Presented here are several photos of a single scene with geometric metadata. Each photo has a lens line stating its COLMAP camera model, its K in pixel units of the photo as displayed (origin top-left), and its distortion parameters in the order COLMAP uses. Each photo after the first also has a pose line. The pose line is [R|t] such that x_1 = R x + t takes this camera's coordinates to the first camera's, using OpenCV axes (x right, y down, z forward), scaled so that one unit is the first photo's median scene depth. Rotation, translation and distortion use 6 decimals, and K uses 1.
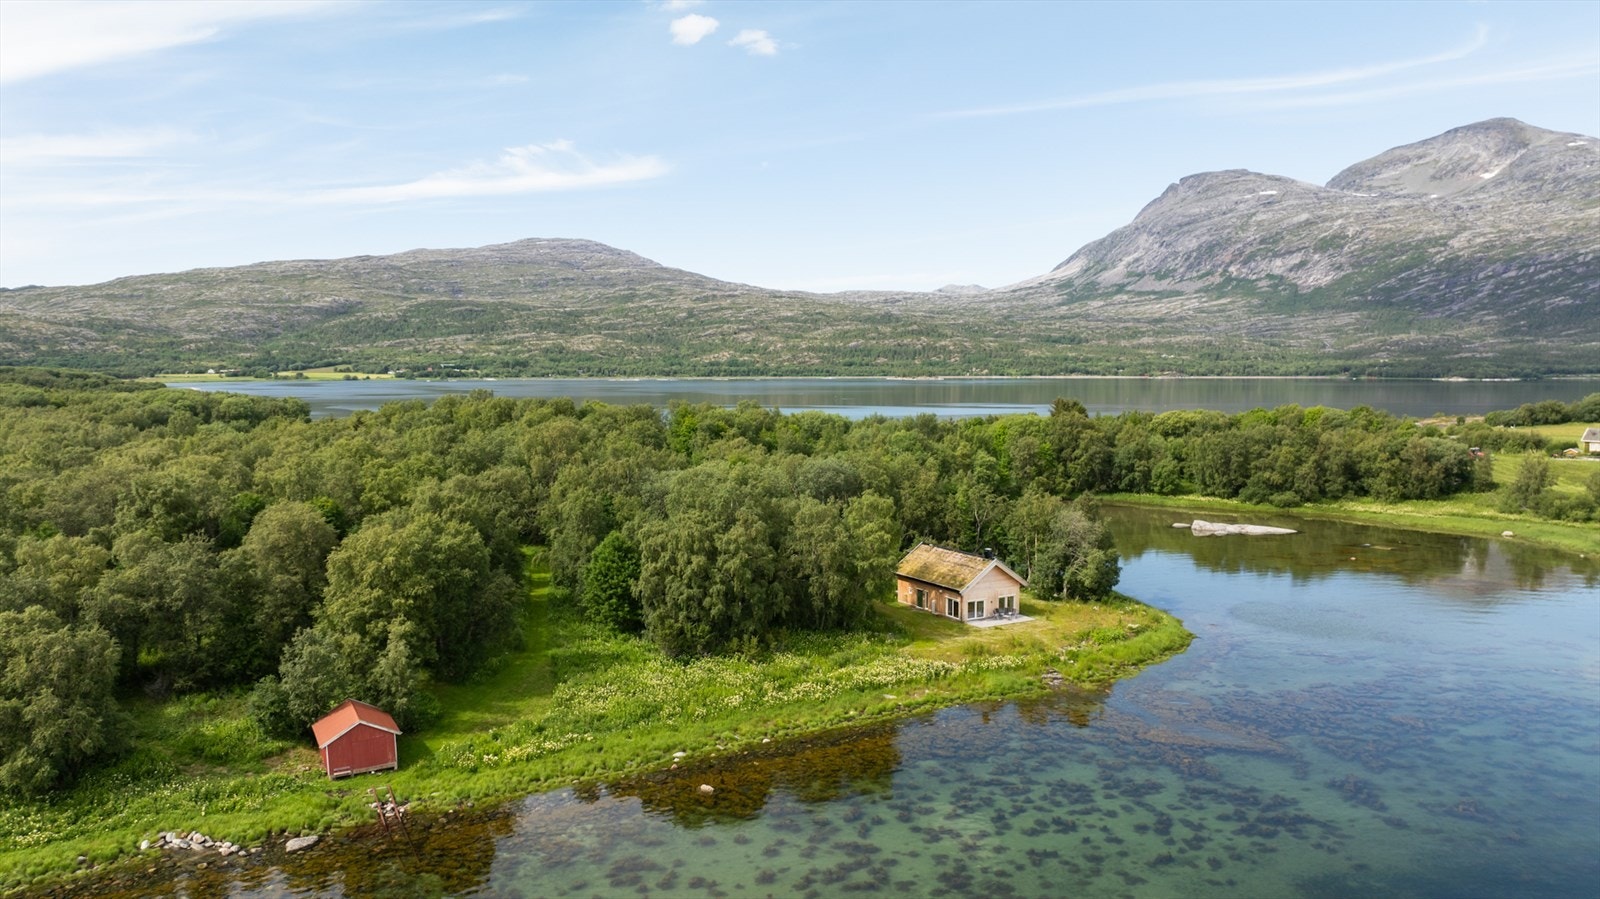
lens RADIAL K [[1135.9, 0, 795.9], [0, 1135.9, 445.5], [0, 0, 1]] dist [-0.012970, 0.000084]
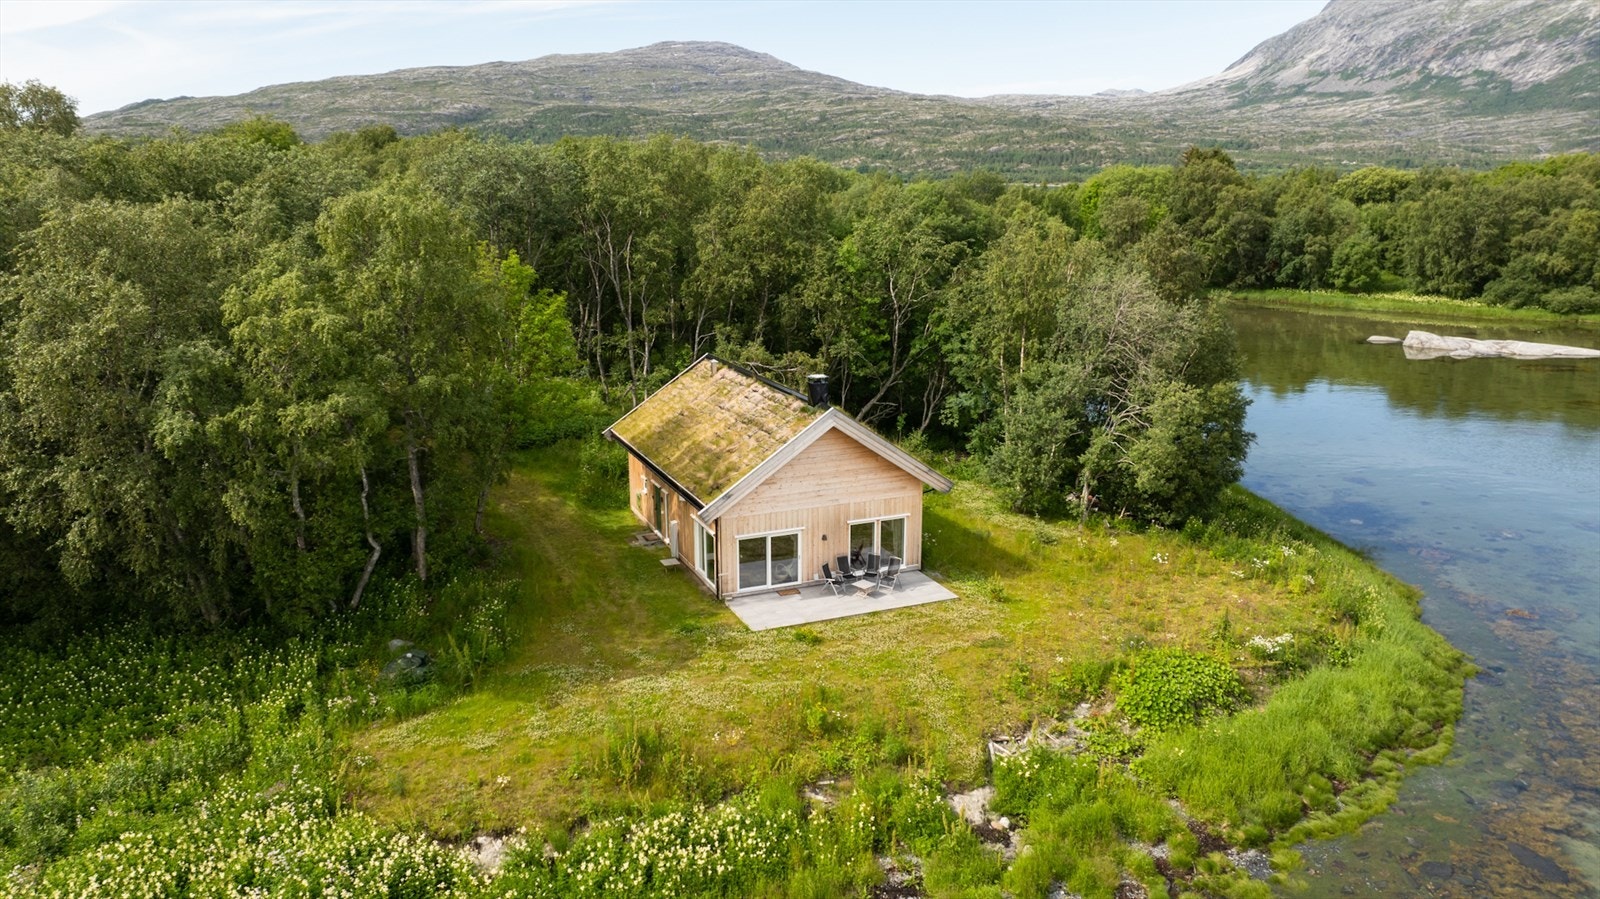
lens RADIAL K [[1147.2, 0, 792.9], [0, 1147.2, 450.5], [0, 0, 1]] dist [-0.056838, 0.074823]
pose [[0.991979, 0.029232, -0.122977, 0.006809], [-0.008805, 0.986509, 0.163471, 0.001998], [0.126097, -0.161077, 0.978853, 0.022878]]
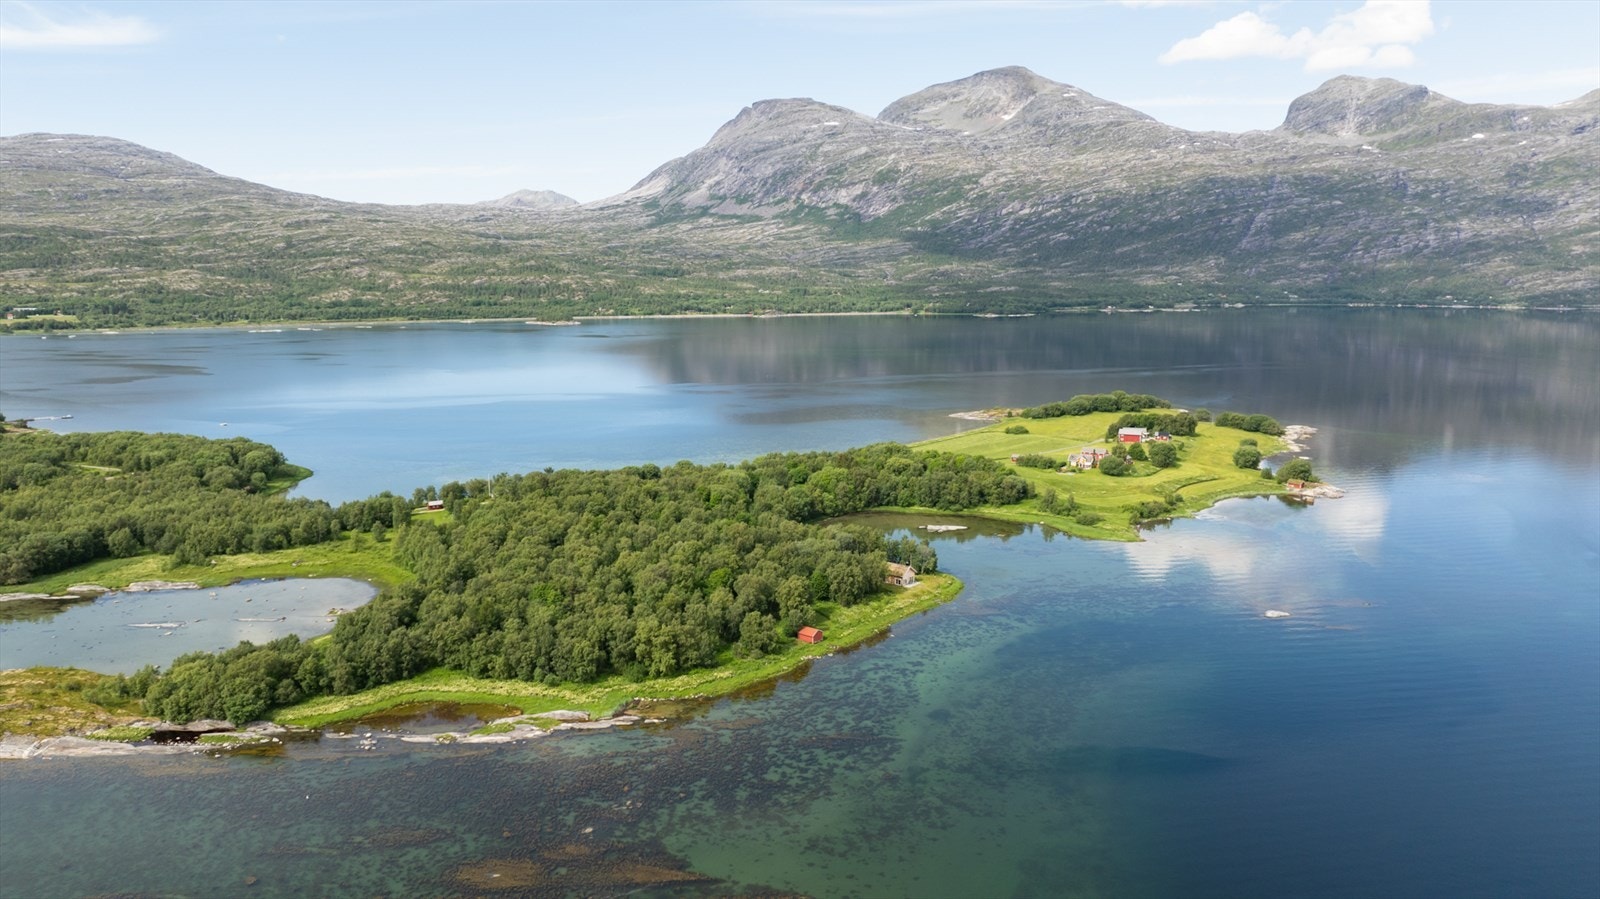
lens RADIAL K [[1147.2, 0, 792.9], [0, 1147.2, 450.5], [0, 0, 1]] dist [-0.056838, 0.074823]
pose [[0.933874, -0.055814, 0.353220, -0.042304], [0.025053, 0.995529, 0.091072, -0.017733], [-0.356724, -0.076200, 0.931097, -0.063135]]
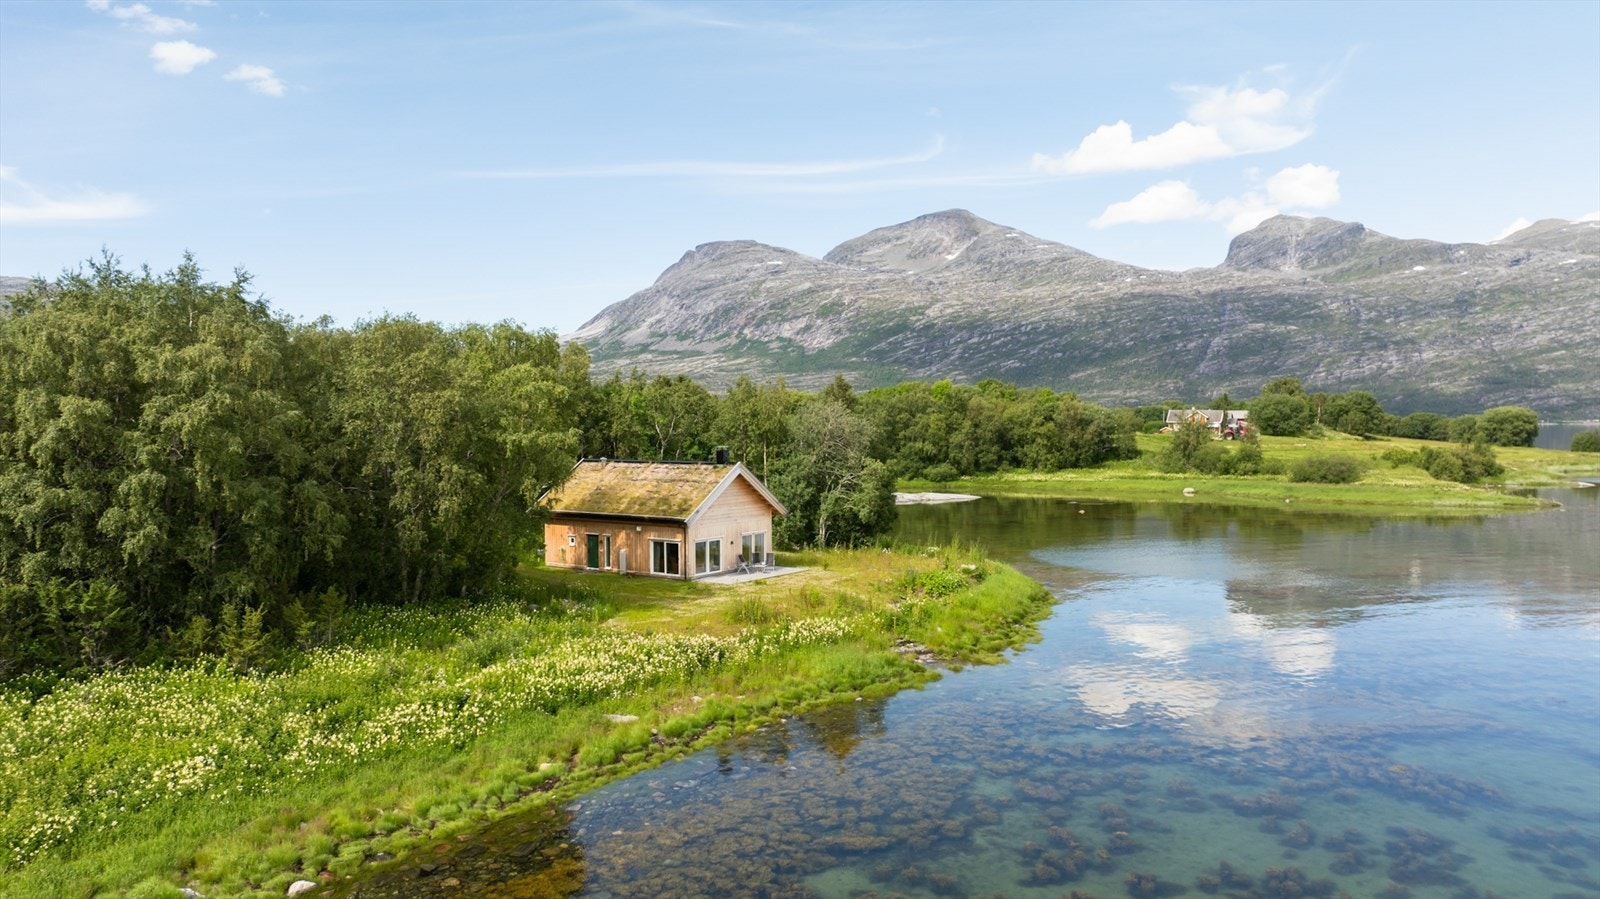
lens RADIAL K [[1135.9, 0, 795.9], [0, 1135.9, 445.5], [0, 0, 1]] dist [-0.012970, 0.000084]
pose [[0.916508, -0.013634, 0.399784, -0.000601], [0.035220, 0.998288, -0.046696, 0.003945], [-0.398463, 0.056877, 0.915419, 0.016200]]
